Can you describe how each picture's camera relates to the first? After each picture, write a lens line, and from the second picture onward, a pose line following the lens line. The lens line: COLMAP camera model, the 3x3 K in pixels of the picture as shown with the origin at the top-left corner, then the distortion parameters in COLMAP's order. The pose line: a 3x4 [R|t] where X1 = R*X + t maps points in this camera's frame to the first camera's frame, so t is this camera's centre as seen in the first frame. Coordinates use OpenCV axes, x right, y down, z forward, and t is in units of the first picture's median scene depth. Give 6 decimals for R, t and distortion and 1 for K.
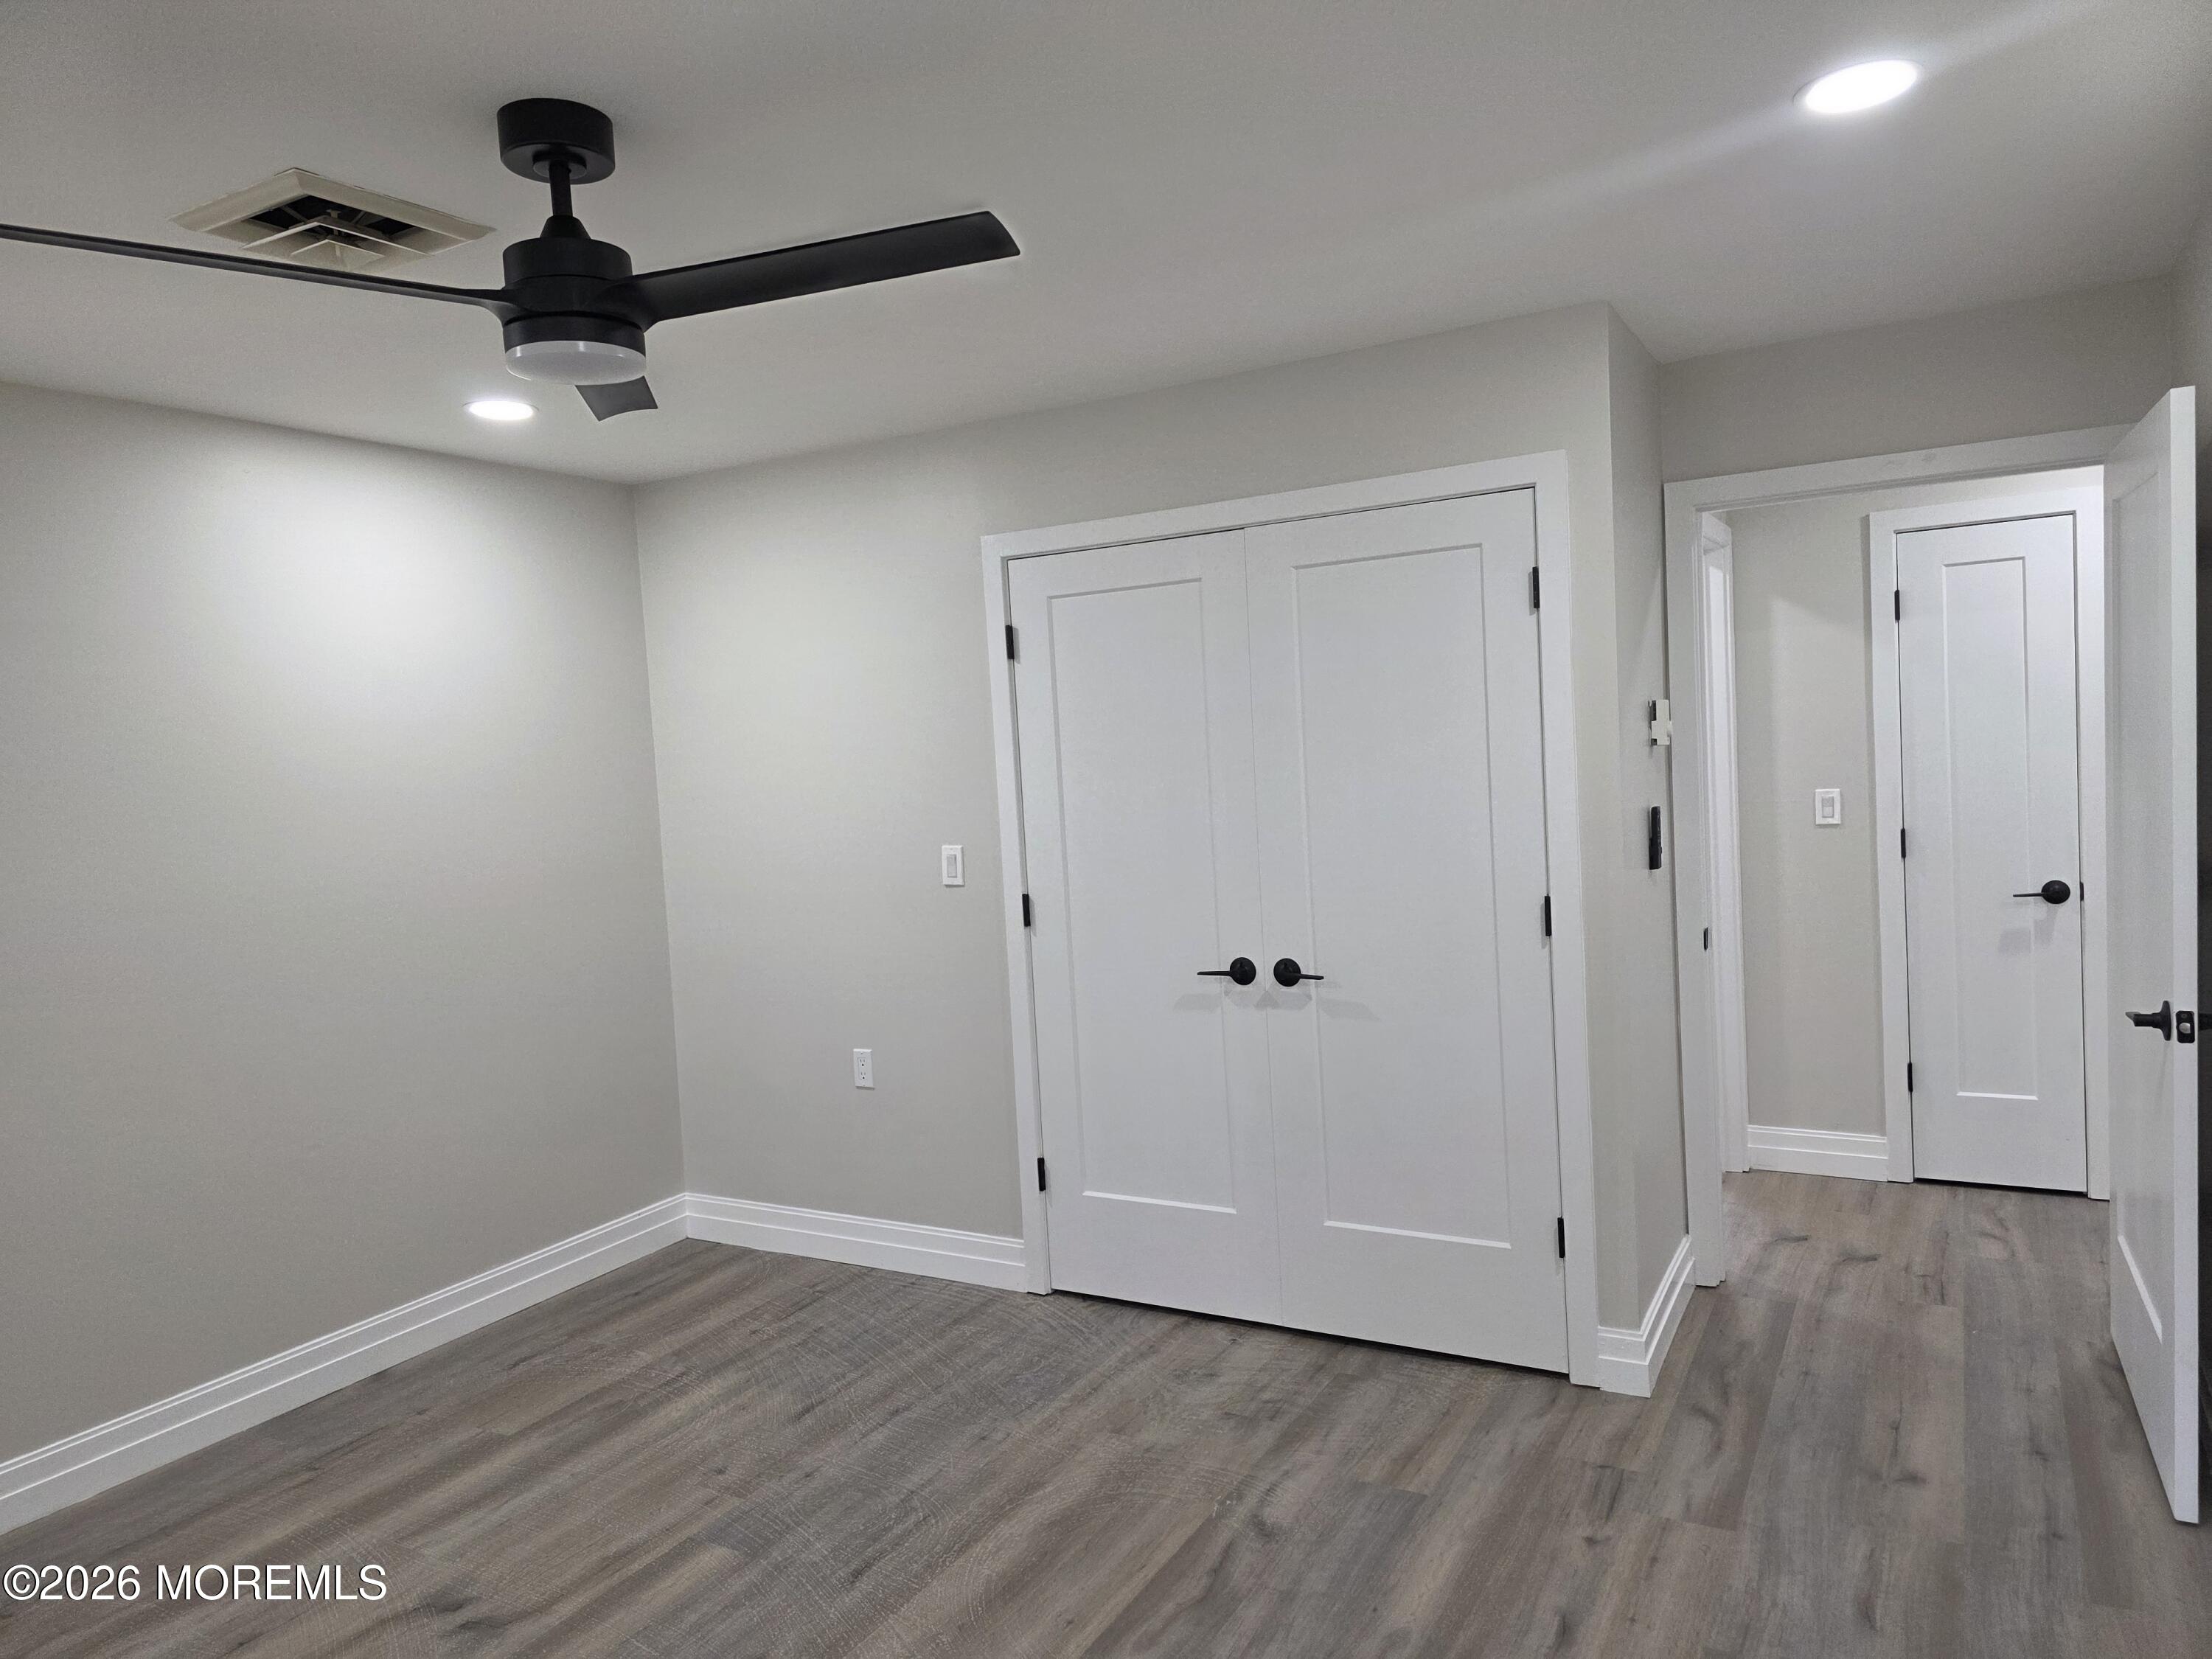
lens RADIAL K [[1468.4, 0, 1116.5], [0, 1468.4, 835.0], [0, 0, 1]] dist [0.048430, -0.041759]
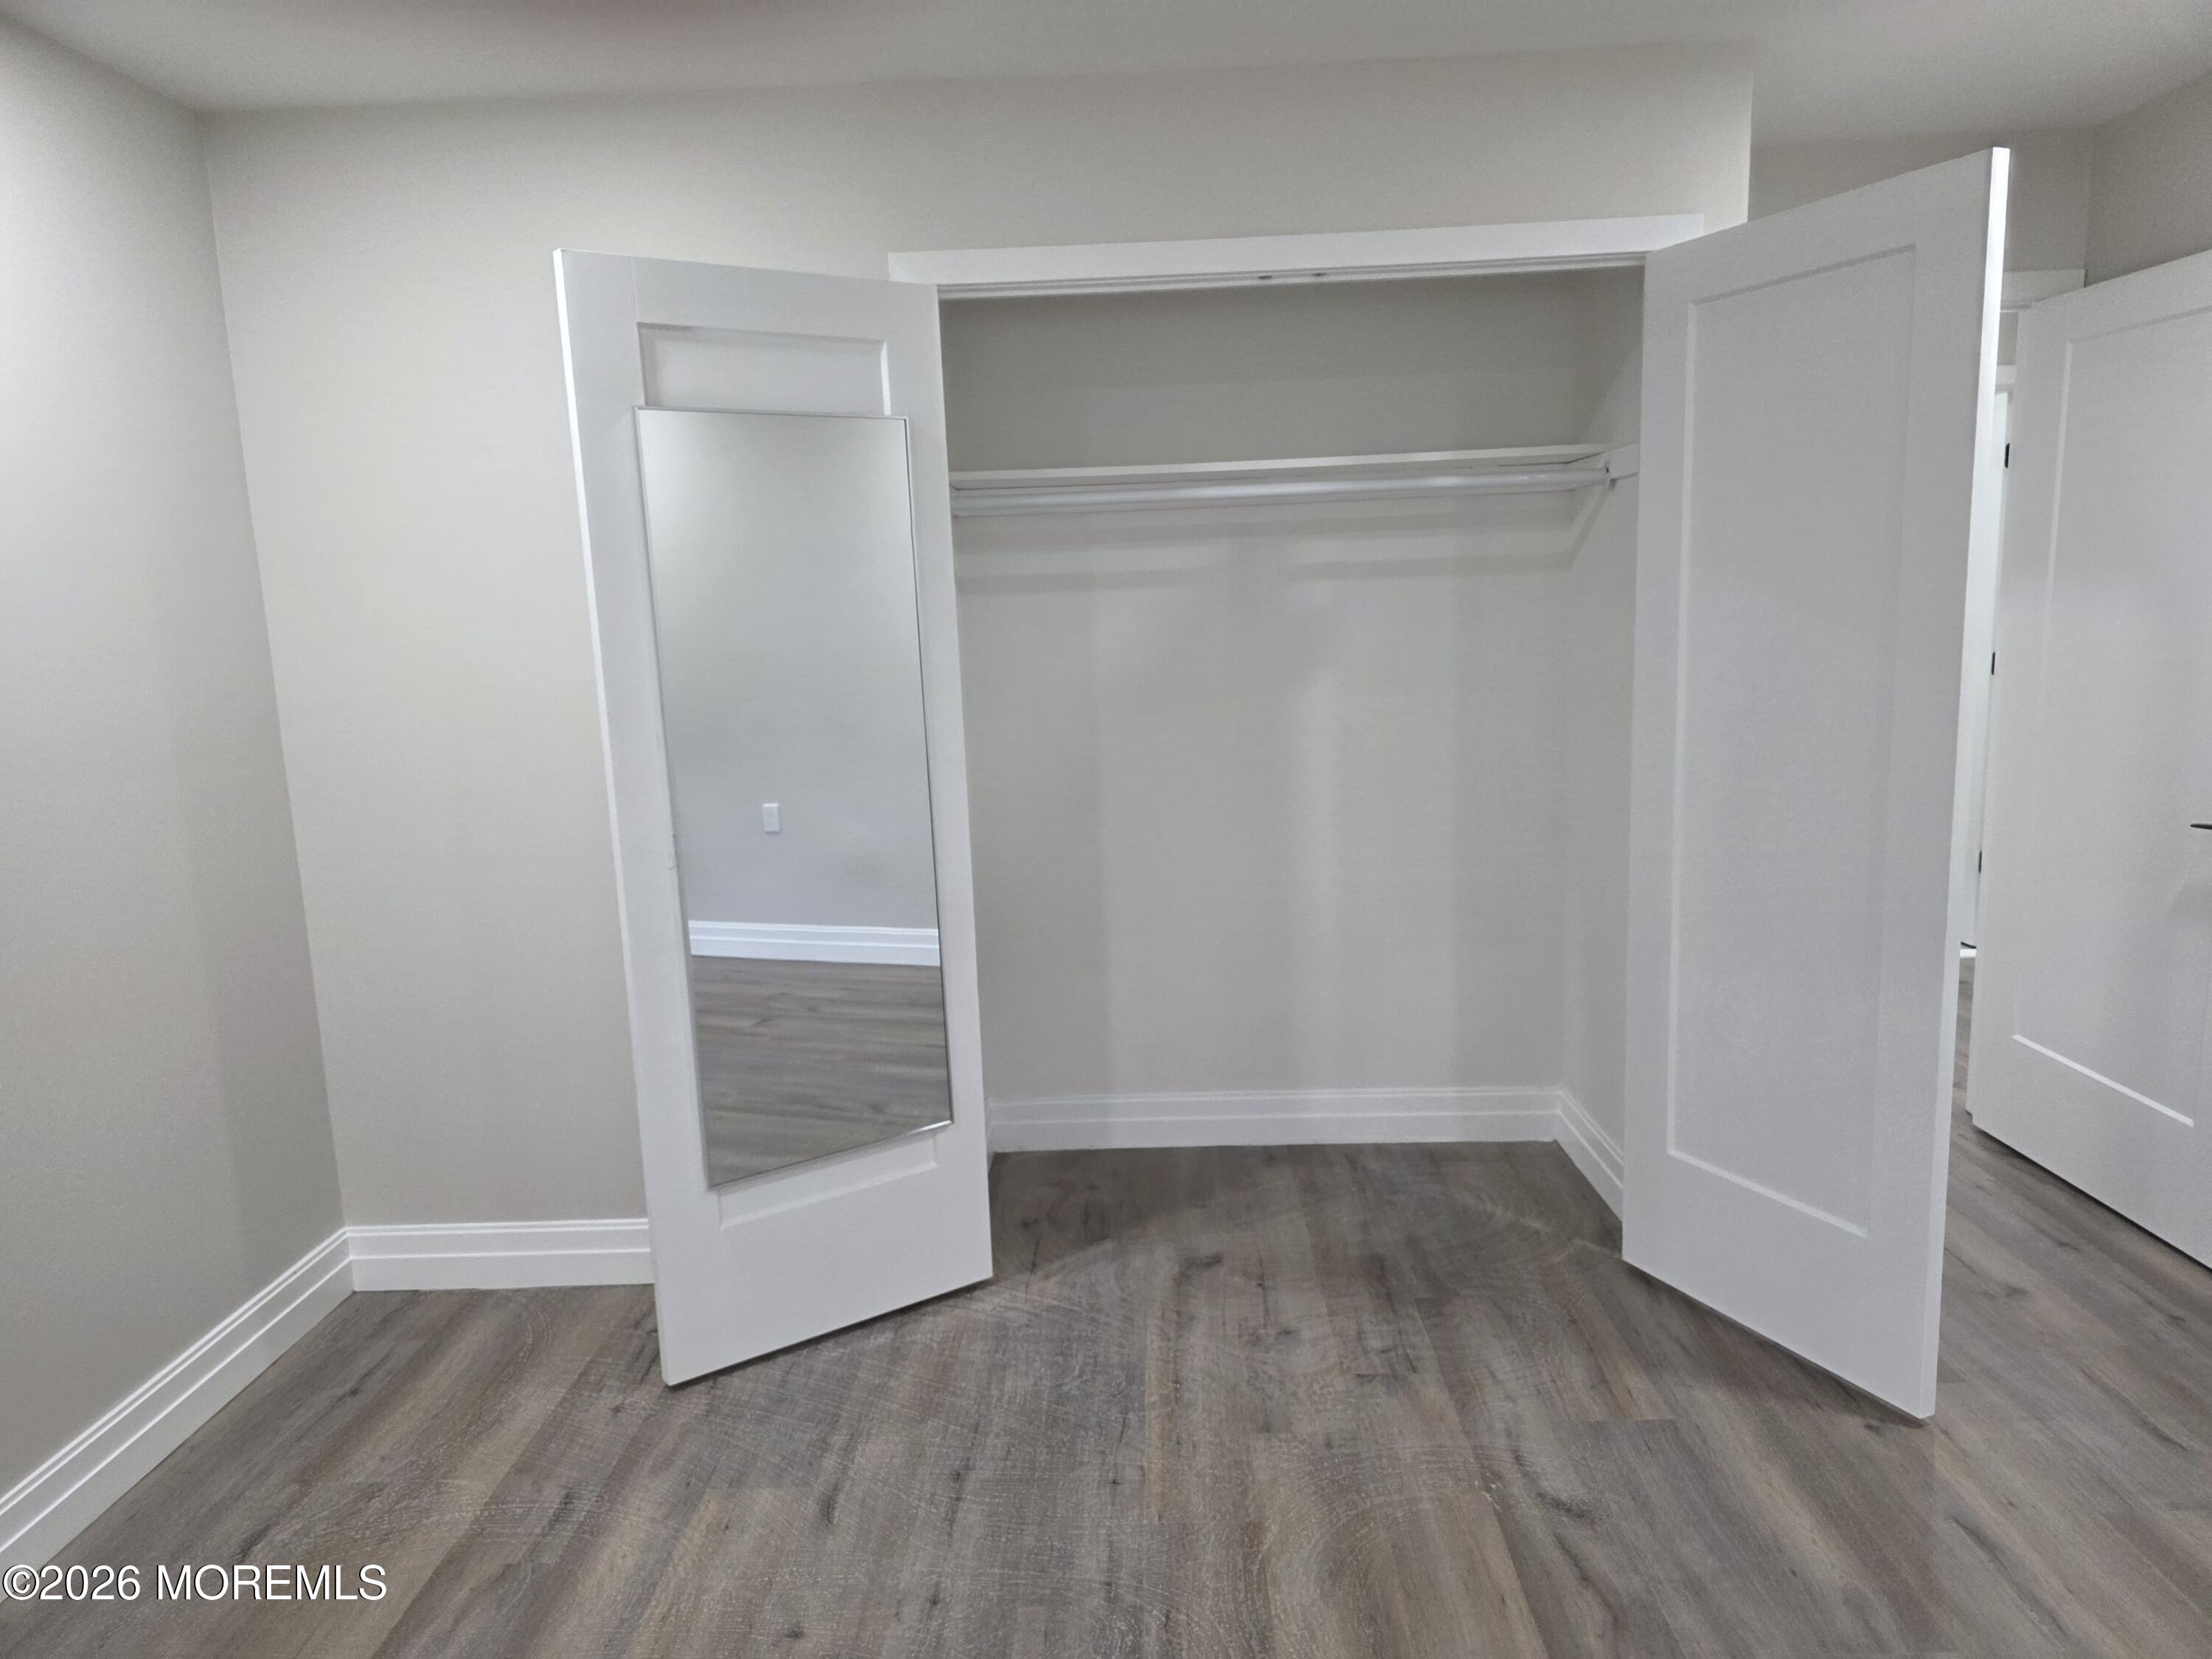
lens RADIAL K [[1468.4, 0, 1114.0], [0, 1468.4, 823.8], [0, 0, 1]] dist [0.048430, -0.041759]
pose [[0.882635, -0.048285, 0.467573, -0.427494], [0.018101, 0.997464, 0.068836, 0.026089], [-0.469711, -0.052293, 0.881270, 0.363892]]
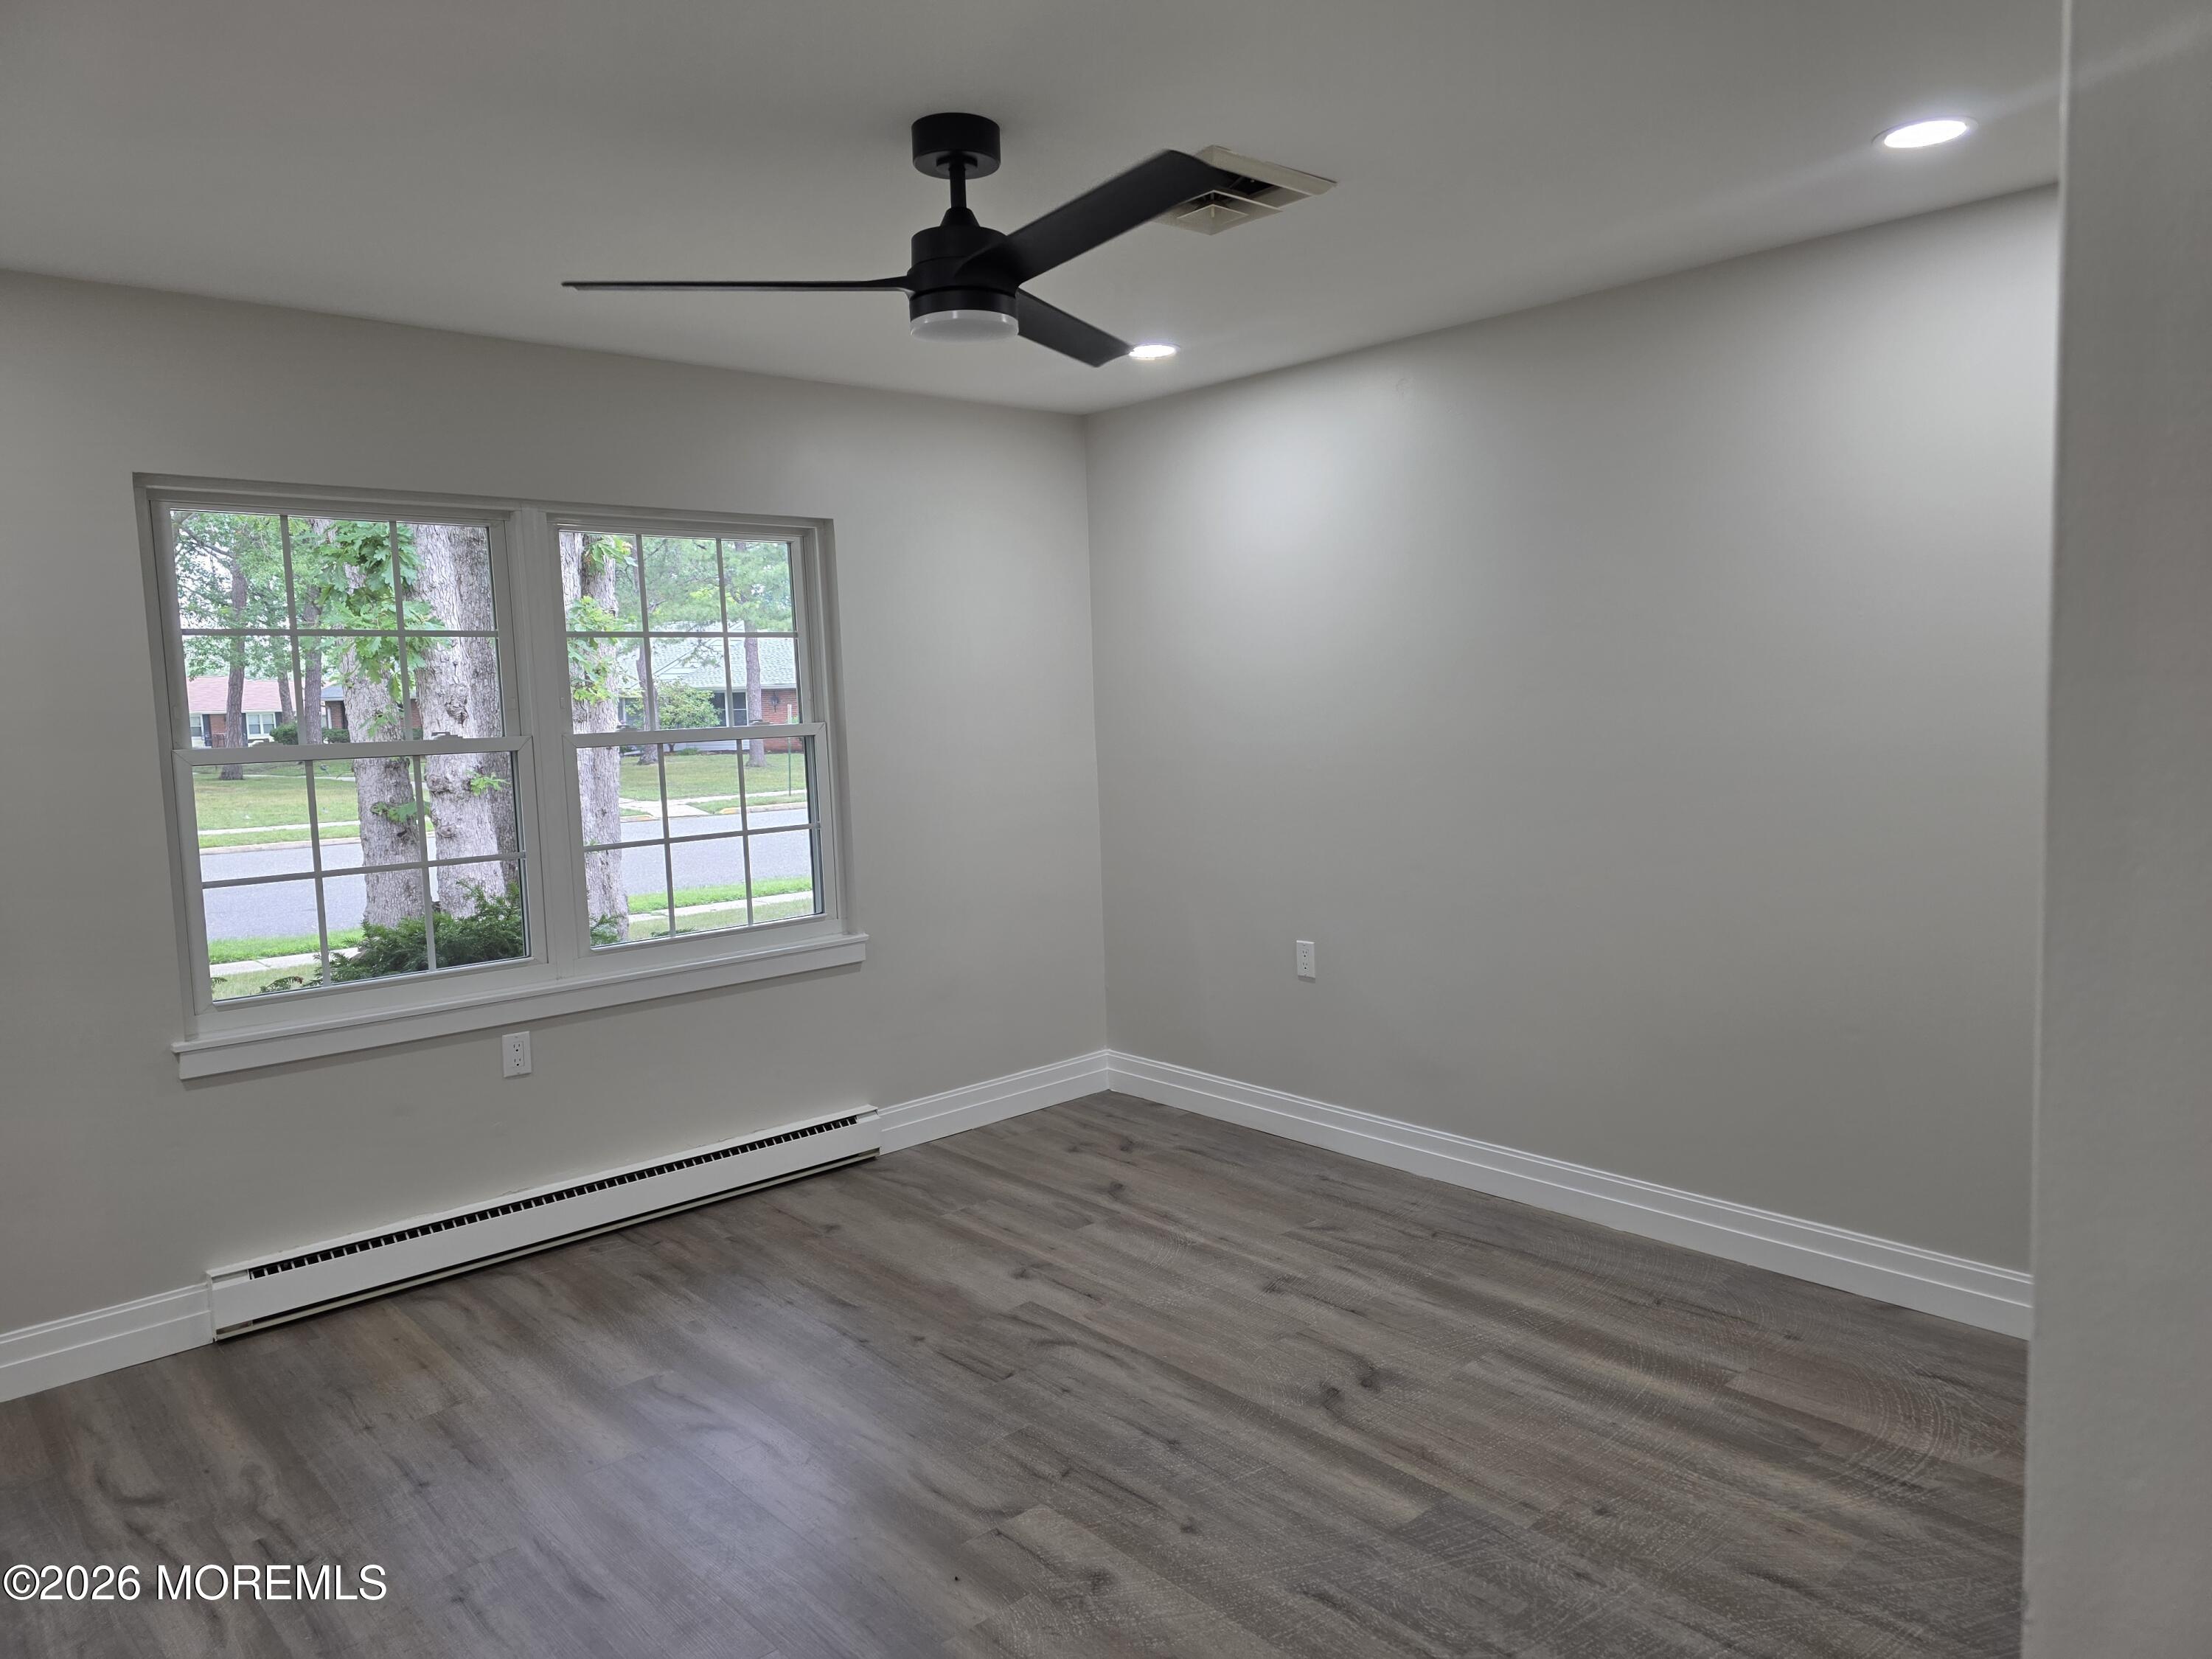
lens RADIAL K [[1468.4, 0, 1104.0], [0, 1468.4, 830.5], [0, 0, 1]] dist [0.048430, -0.041759]
pose [[-0.314498, 0.155348, -0.936460, 0.513371], [-0.008610, 0.986011, 0.166459, -0.070244], [0.949219, 0.060414, -0.308761, 0.954831]]
